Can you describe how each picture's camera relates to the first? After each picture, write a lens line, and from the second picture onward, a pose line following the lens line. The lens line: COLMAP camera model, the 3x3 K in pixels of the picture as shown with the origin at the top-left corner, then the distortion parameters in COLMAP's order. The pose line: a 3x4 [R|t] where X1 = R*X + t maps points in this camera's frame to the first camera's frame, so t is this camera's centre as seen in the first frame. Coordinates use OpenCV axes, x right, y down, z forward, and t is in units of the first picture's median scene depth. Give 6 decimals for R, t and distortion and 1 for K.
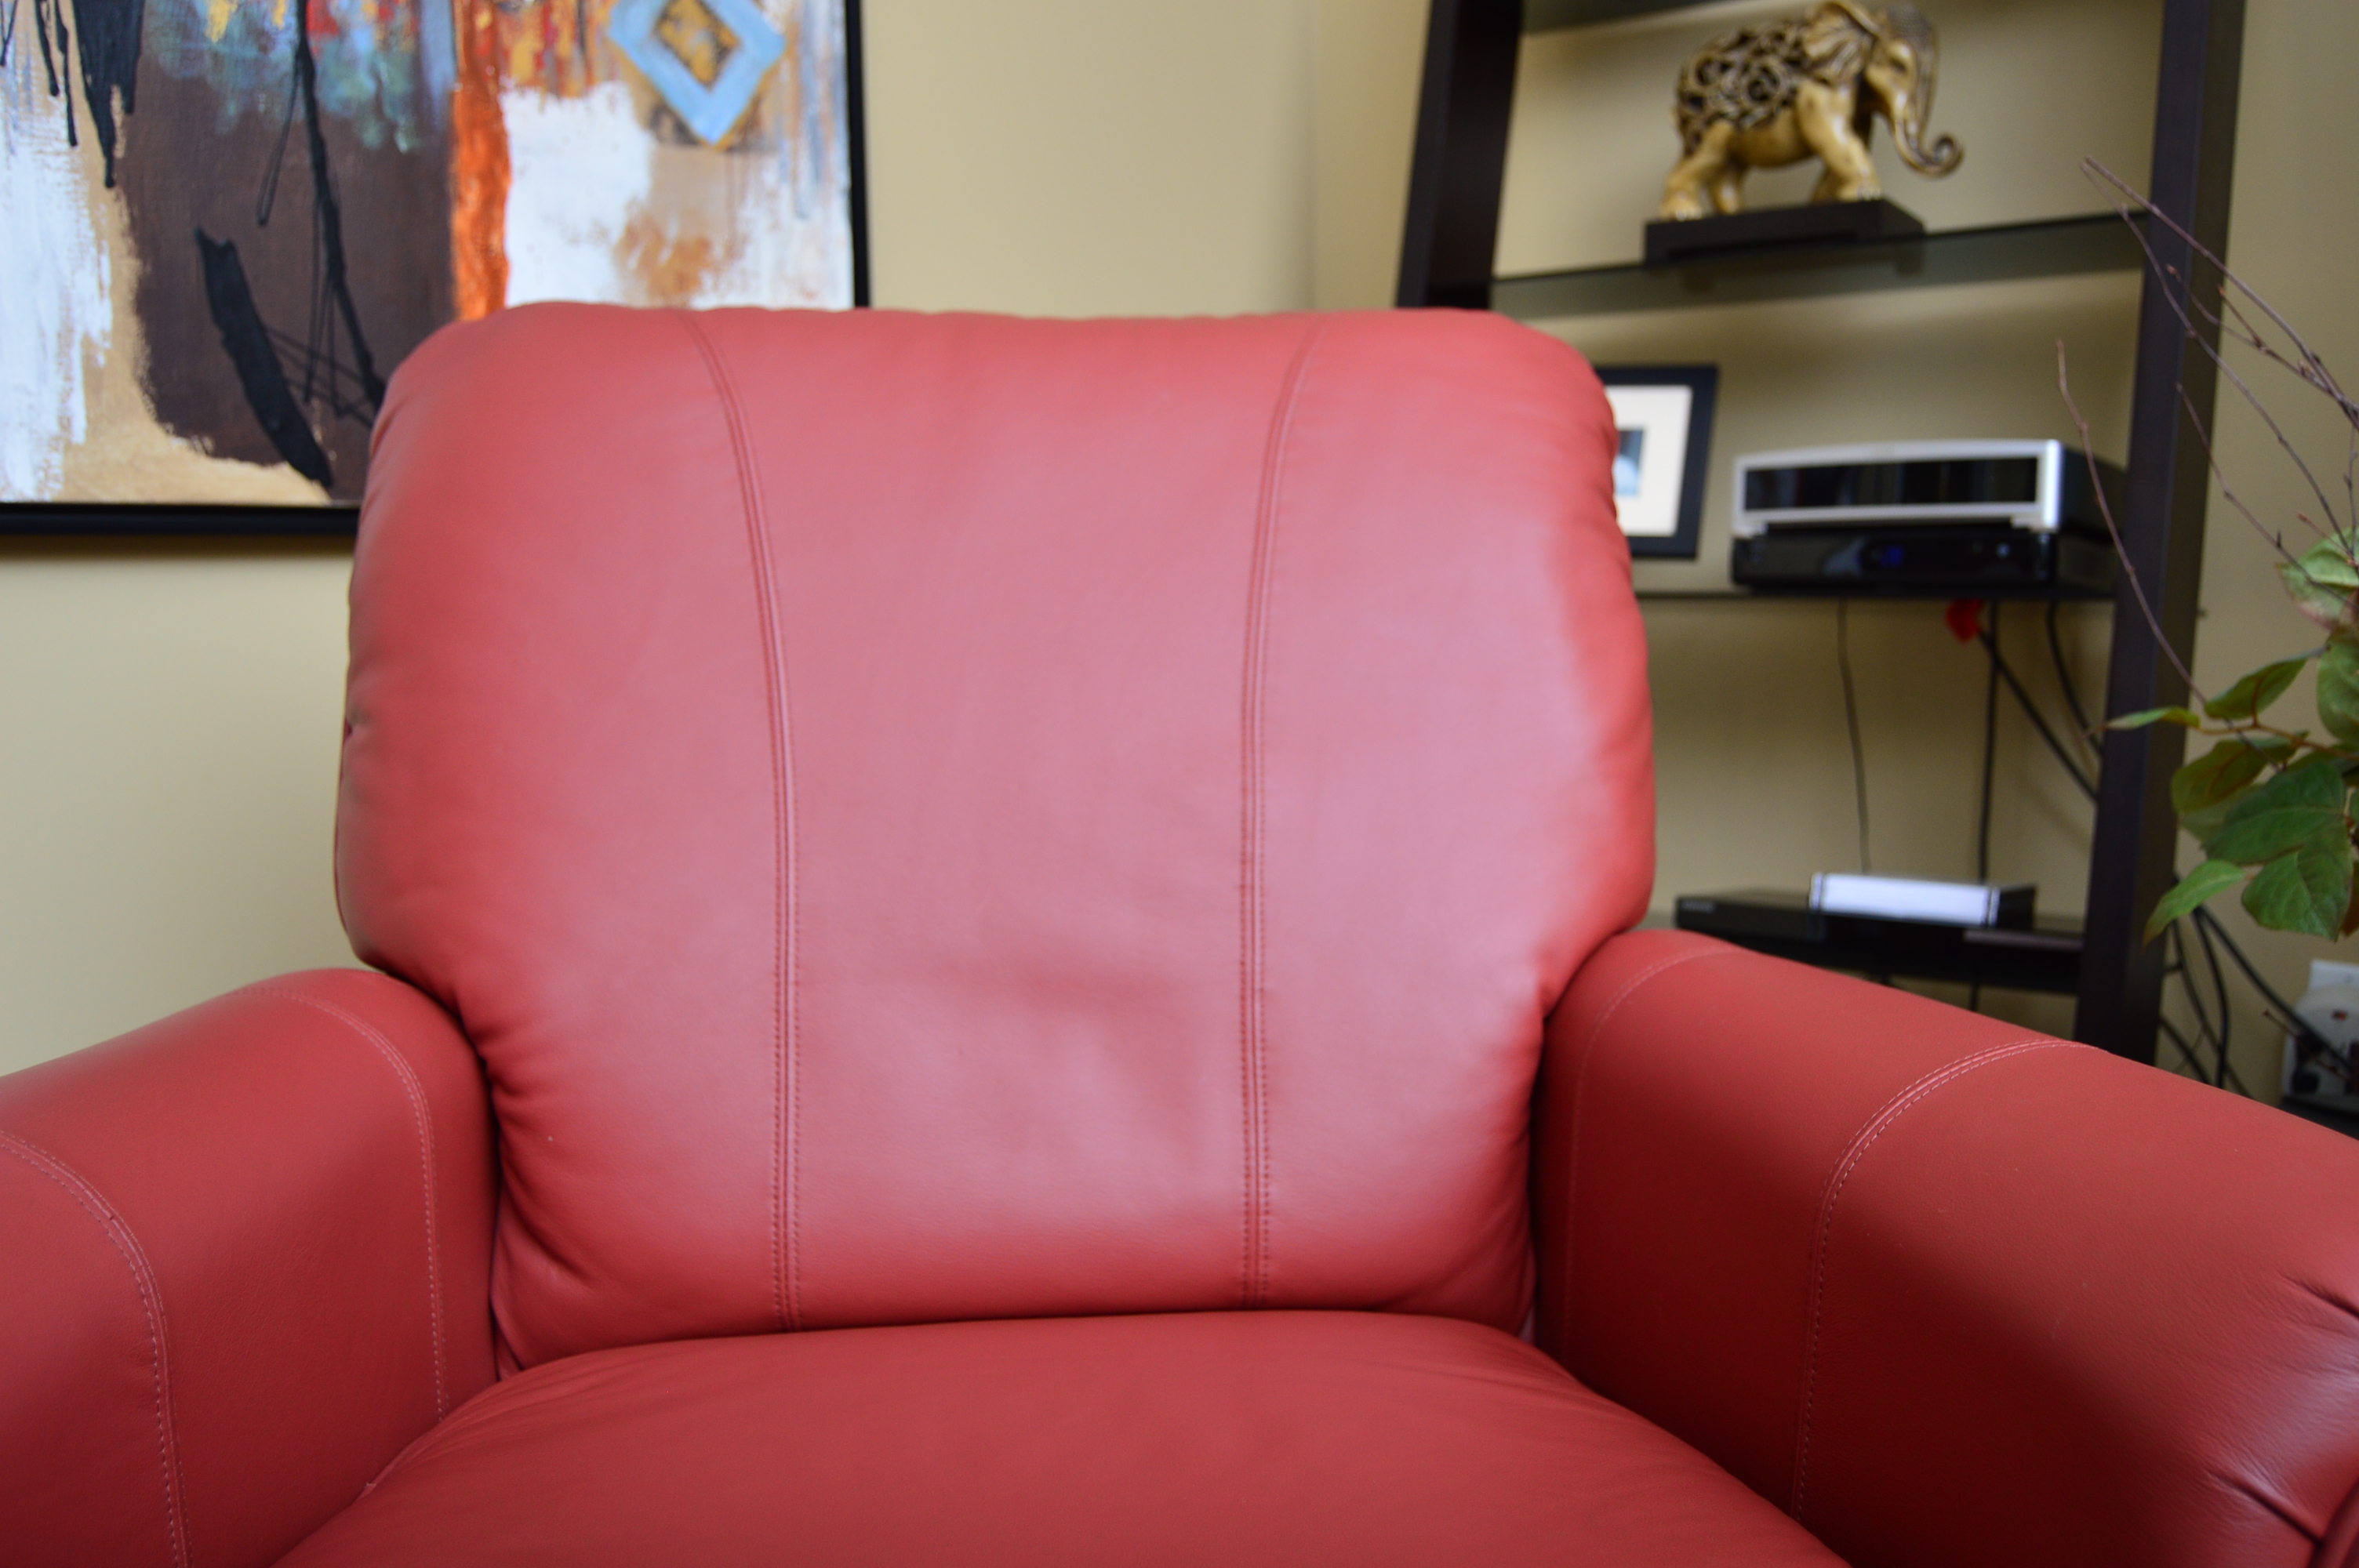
lens RADIAL K [[2085.9, 0, 1178.1], [0, 2085.9, 787.6], [0, 0, 1]] dist [-0.076515, 0.041745]
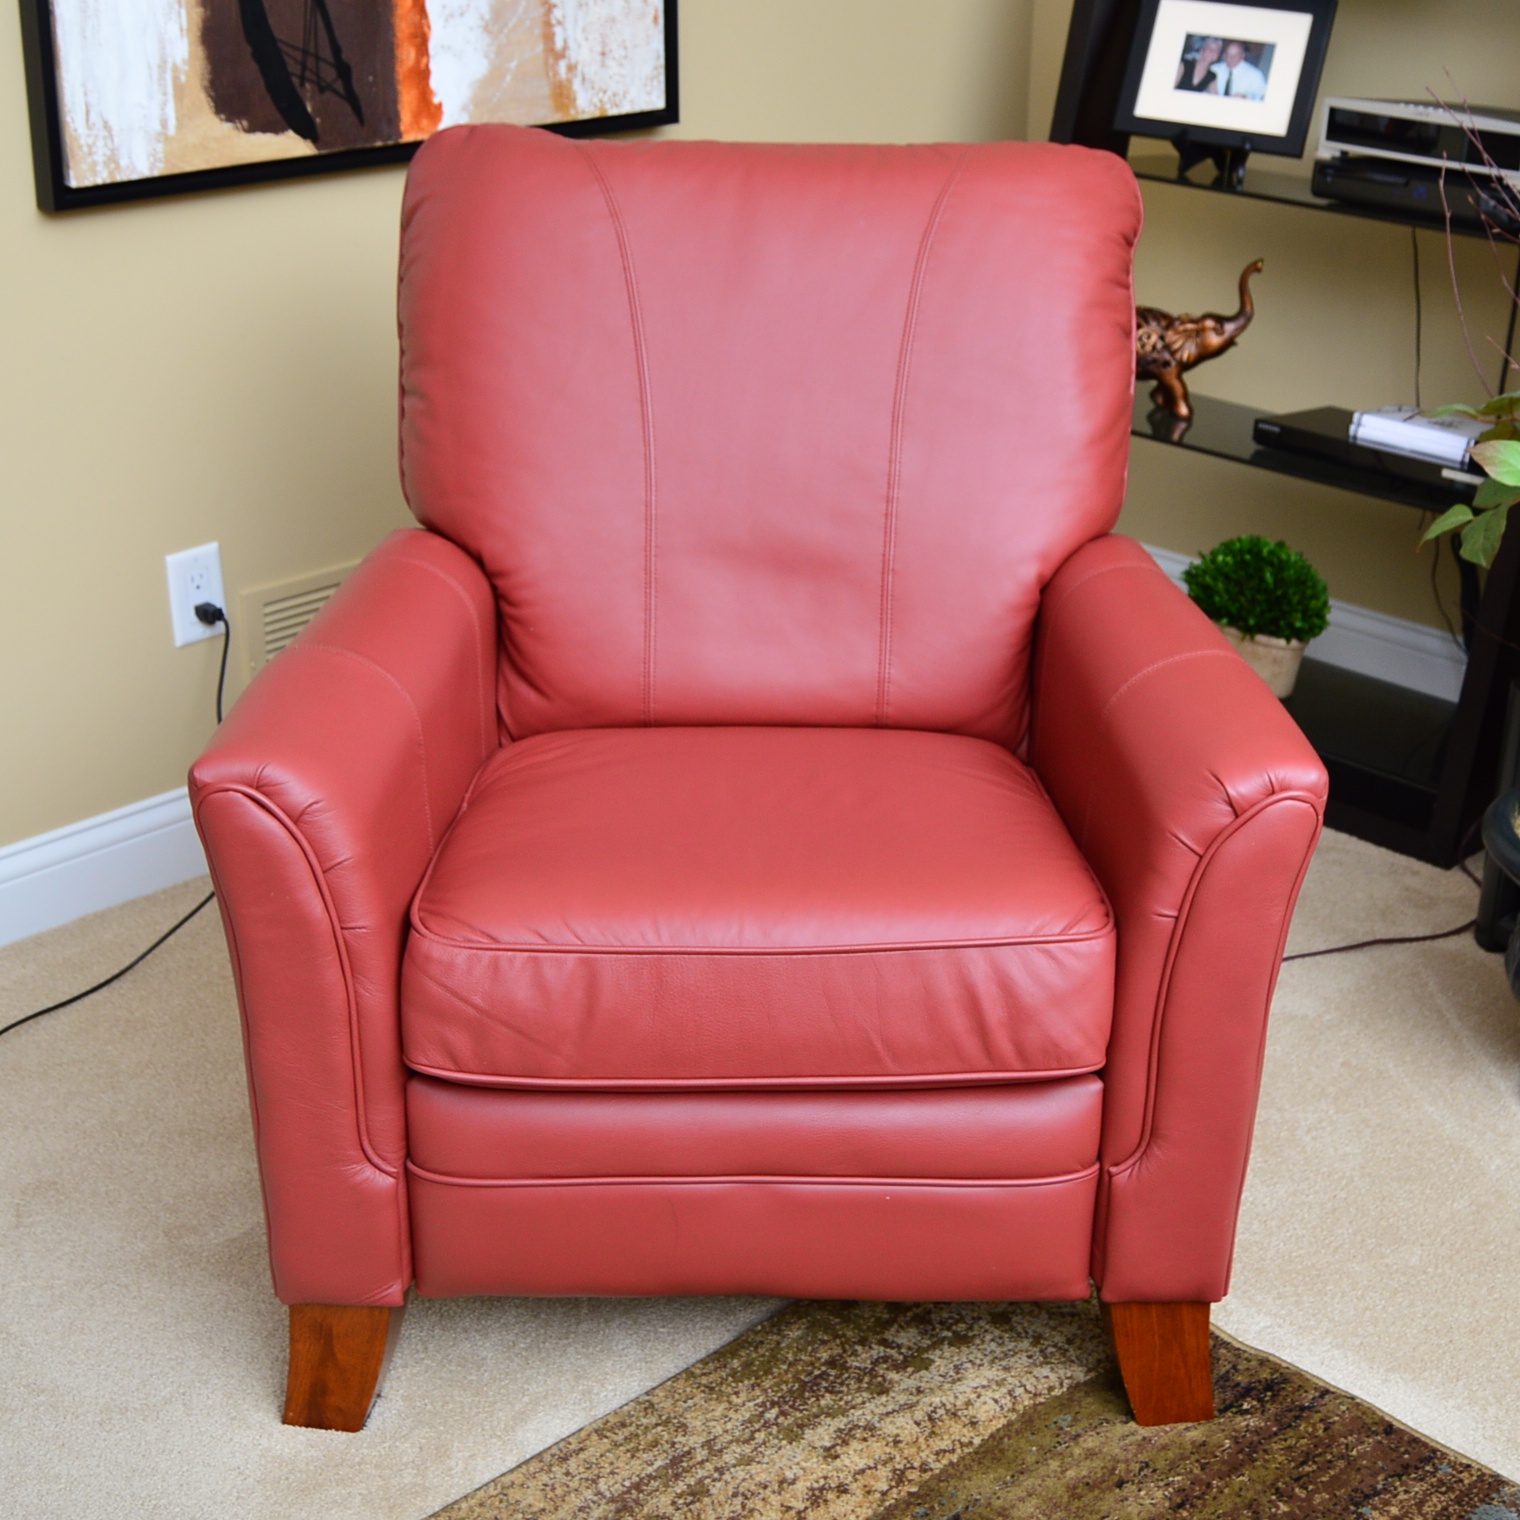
lens RADIAL K [[2241.2, 0, 760.0], [0, 2241.2, 756.9], [0, 0, 1]] dist [-0.082610, 0.000000]
pose [[0.995678, 0.053744, -0.075747, 0.070820], [-0.028610, 0.953392, 0.300376, -0.303138], [0.088360, -0.296911, 0.950808, -0.882495]]
